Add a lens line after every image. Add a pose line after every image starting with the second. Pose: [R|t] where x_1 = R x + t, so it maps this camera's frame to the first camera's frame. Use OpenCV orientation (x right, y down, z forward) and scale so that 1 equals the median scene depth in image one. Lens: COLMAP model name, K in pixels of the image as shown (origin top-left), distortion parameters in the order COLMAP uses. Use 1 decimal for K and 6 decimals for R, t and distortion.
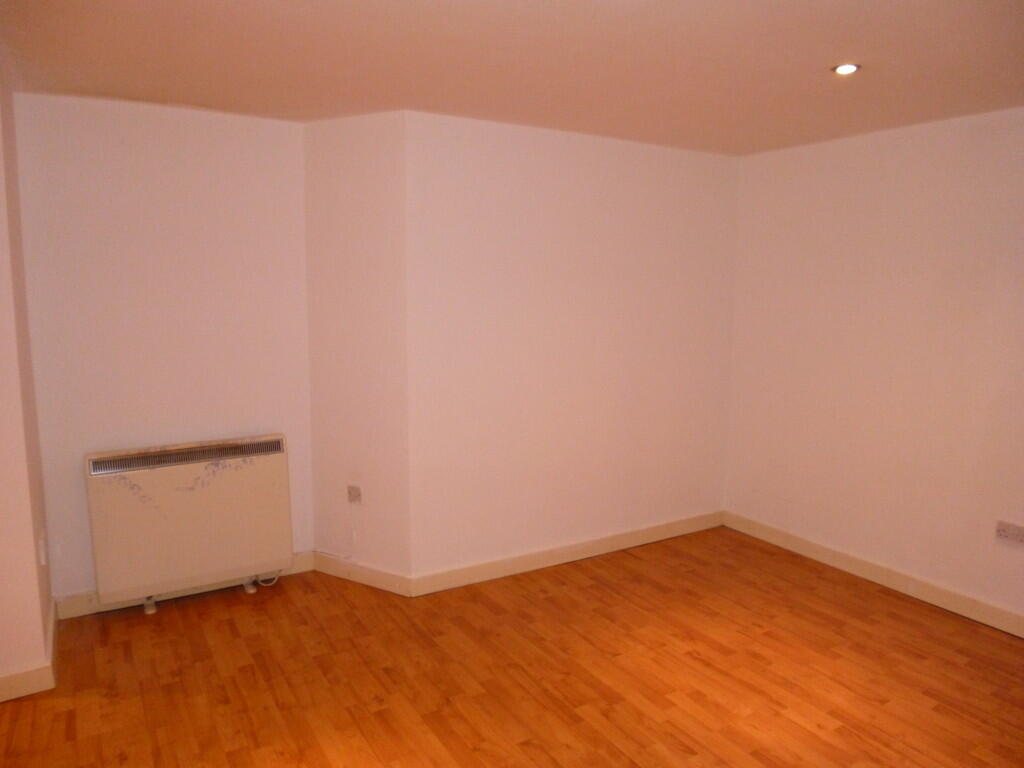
lens RADIAL K [[723.1, 0, 512.0], [0, 723.1, 384.0], [0, 0, 1]] dist [-0.058127, 0.010624]
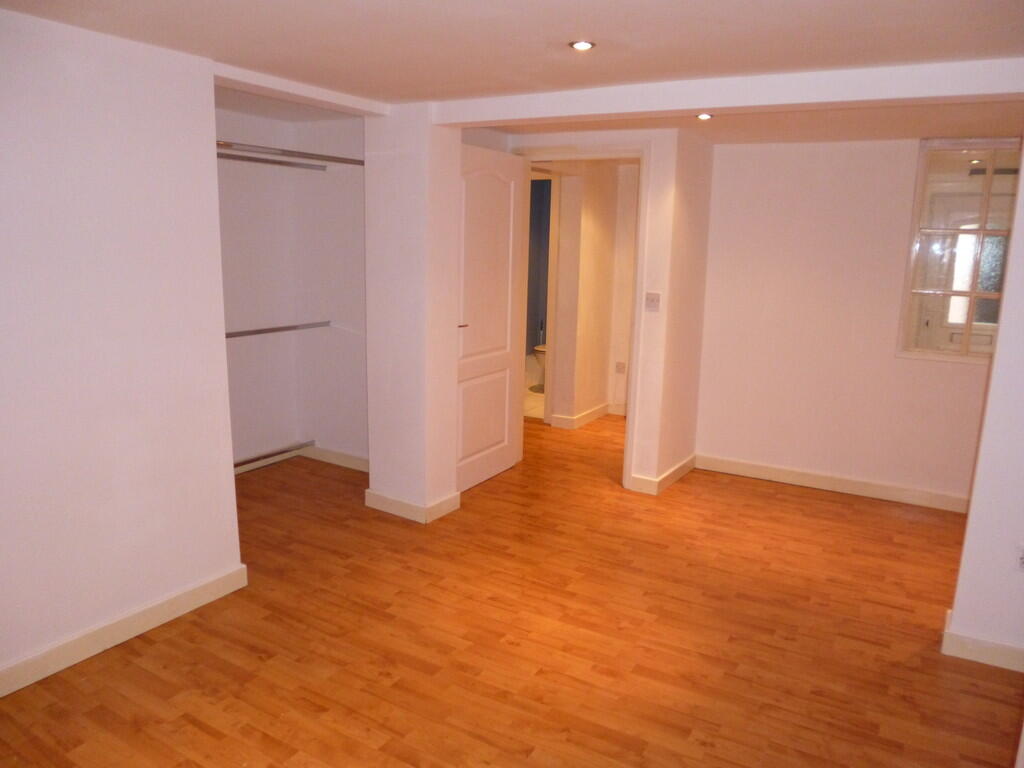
lens RADIAL K [[720.0, 0, 512.0], [0, 720.0, 384.0], [0, 0, 1]] dist [-0.139395, 0.091569]
pose [[-0.890175, 0.058327, -0.451870, 0.345640], [-0.093109, 0.947554, 0.305732, -0.196841], [0.446004, 0.314229, -0.838058, 1.297387]]
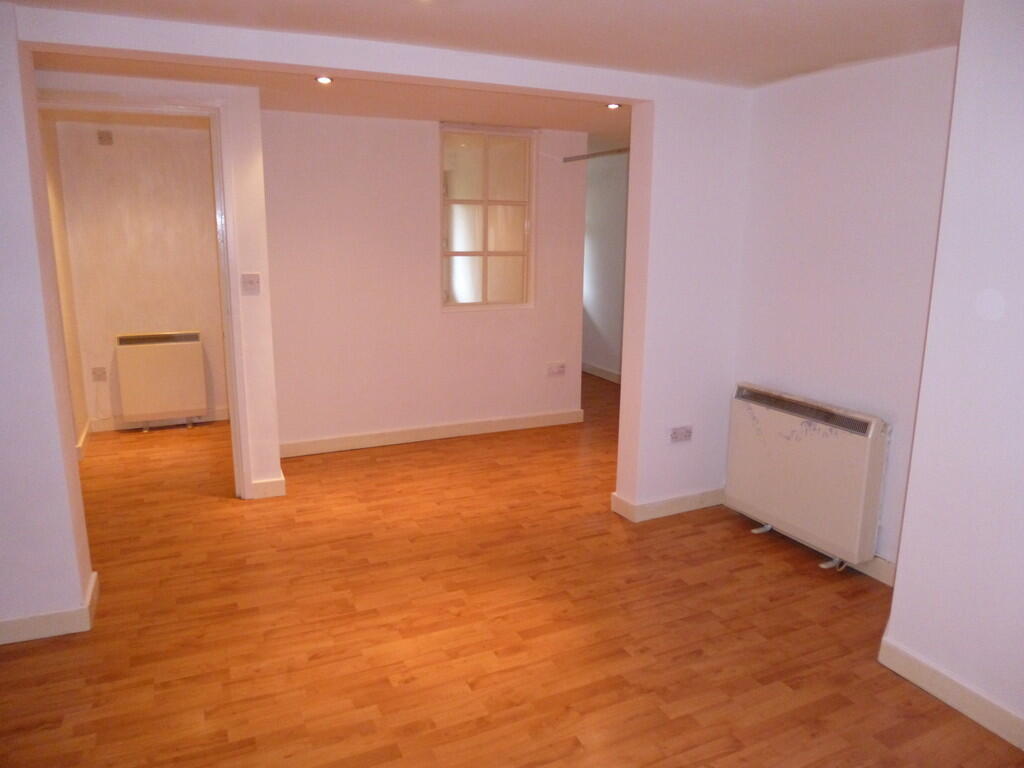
lens RADIAL K [[723.1, 0, 512.0], [0, 723.1, 384.0], [0, 0, 1]] dist [-0.058127, 0.010624]
pose [[-0.111103, 0.198708, -0.973741, 0.672290], [-0.148648, 0.965462, 0.213980, -0.106557], [0.982629, 0.168518, -0.077728, 0.728669]]
